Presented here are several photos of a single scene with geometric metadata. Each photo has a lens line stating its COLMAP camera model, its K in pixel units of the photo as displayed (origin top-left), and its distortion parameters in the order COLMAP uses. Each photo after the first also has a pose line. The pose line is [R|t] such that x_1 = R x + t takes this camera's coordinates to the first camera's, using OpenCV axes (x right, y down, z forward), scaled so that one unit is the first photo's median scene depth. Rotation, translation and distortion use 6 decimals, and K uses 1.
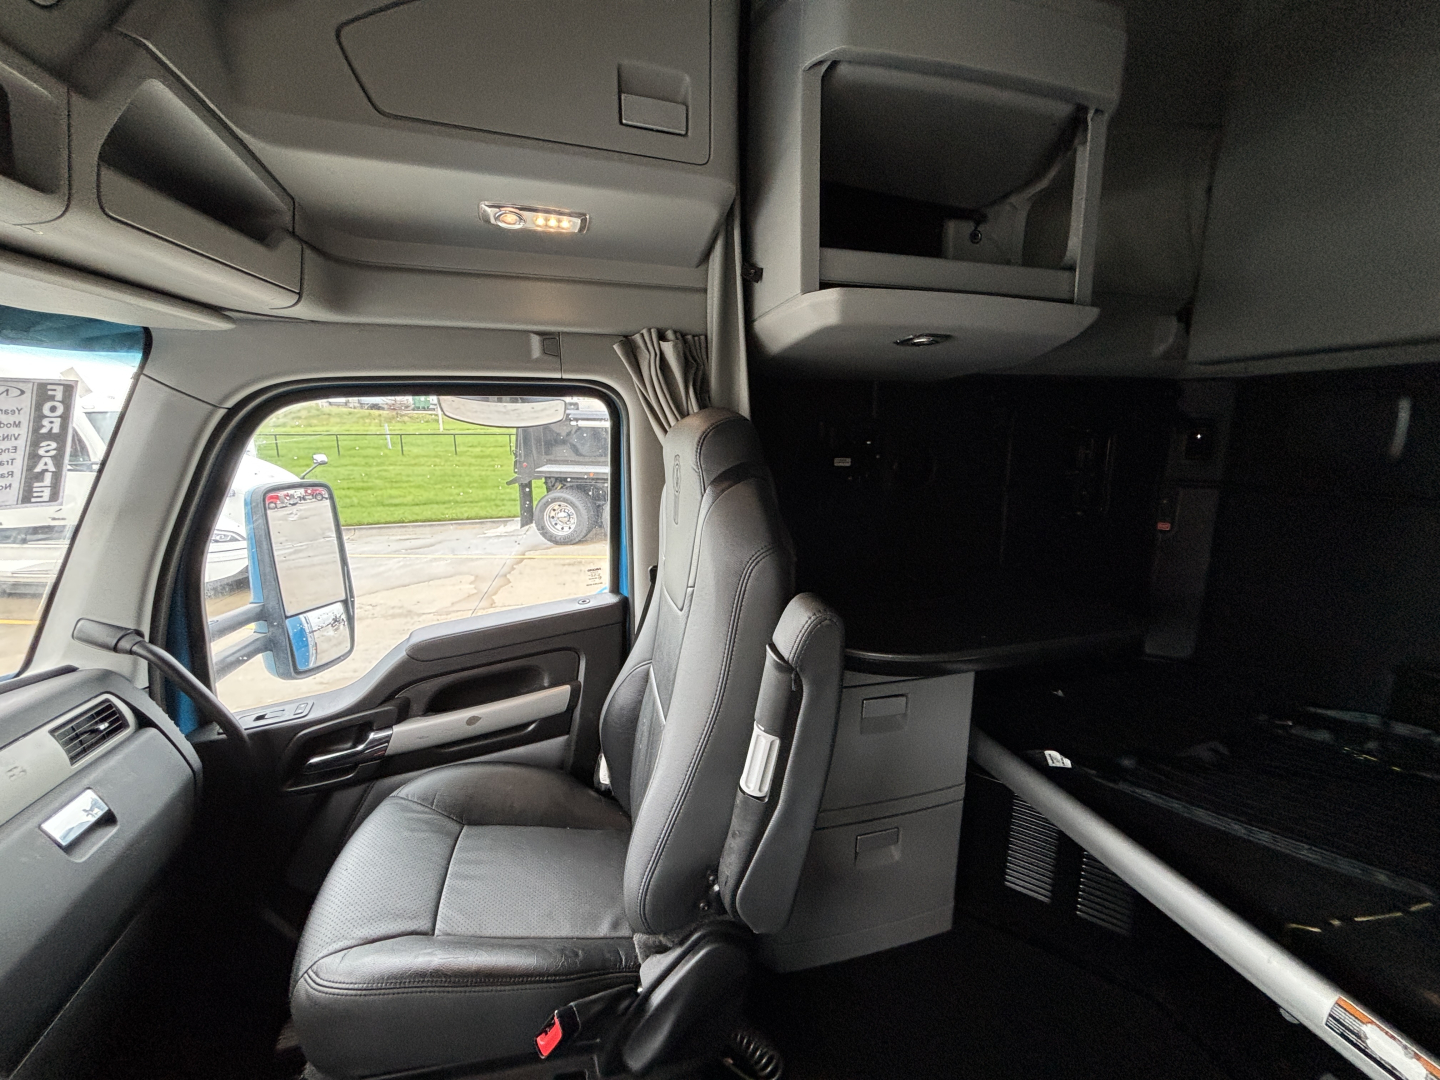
lens RADIAL K [[574.6, 0, 718.8], [0, 574.6, 544.4], [0, 0, 1]] dist [0.002388, 0.000133]
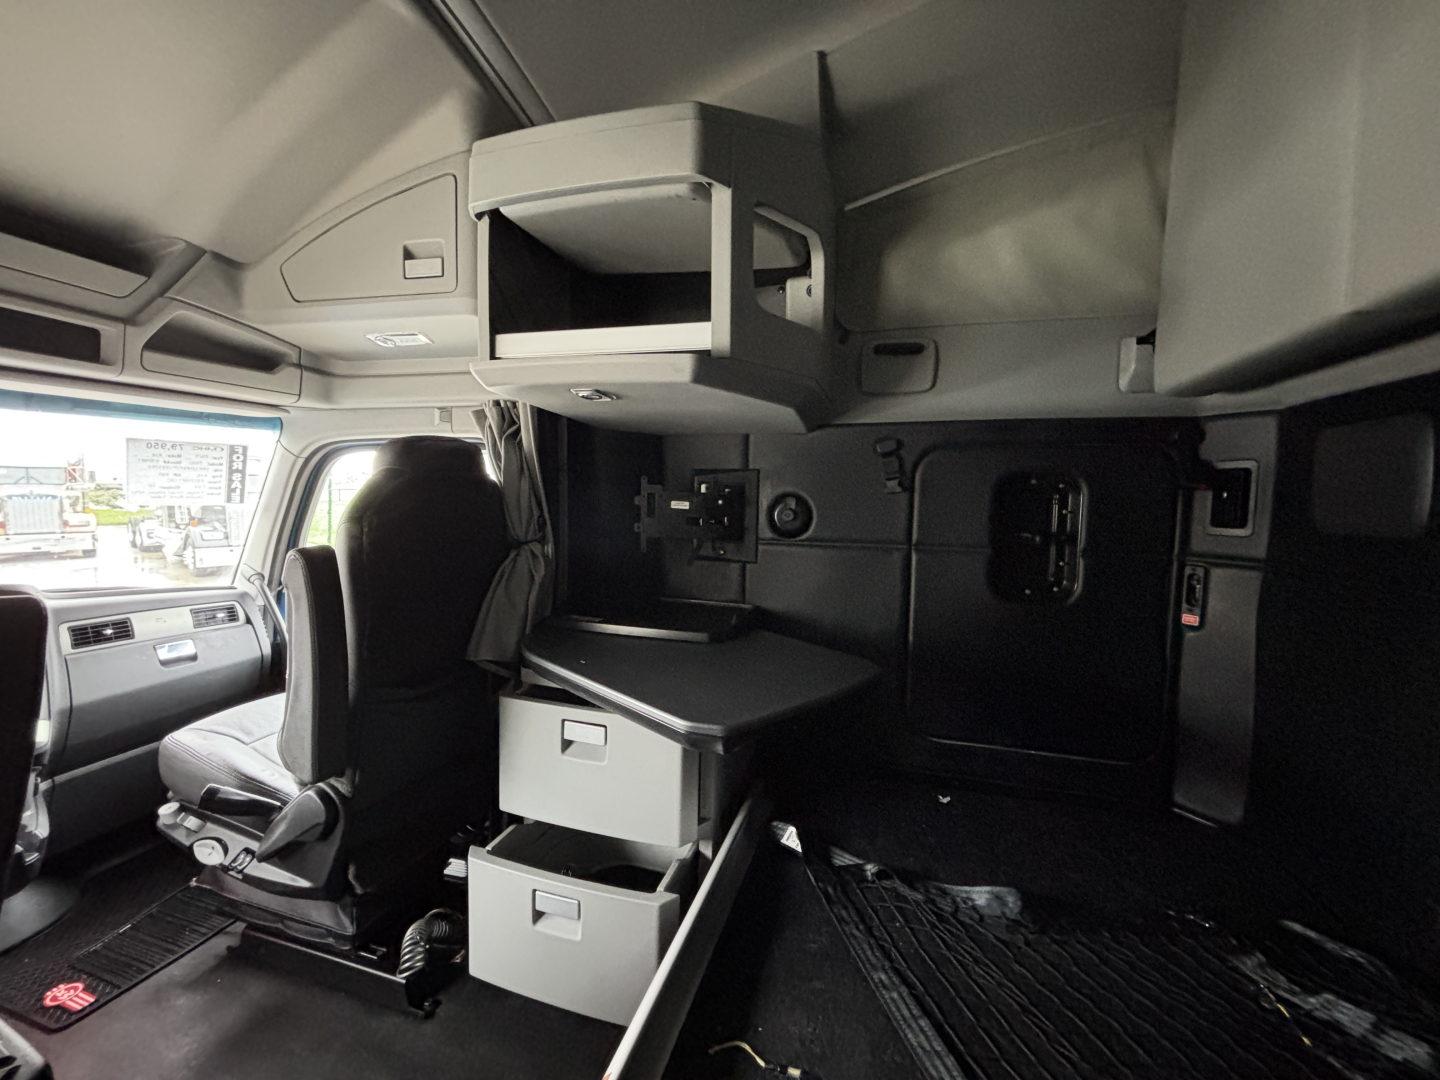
lens RADIAL K [[574.6, 0, 718.6], [0, 574.6, 543.4], [0, 0, 1]] dist [0.002388, 0.000133]
pose [[0.846387, 0.063300, -0.528793, 1.349581], [-0.129175, 0.987662, -0.088529, 0.027274], [0.516665, 0.143236, 0.844122, 0.185429]]
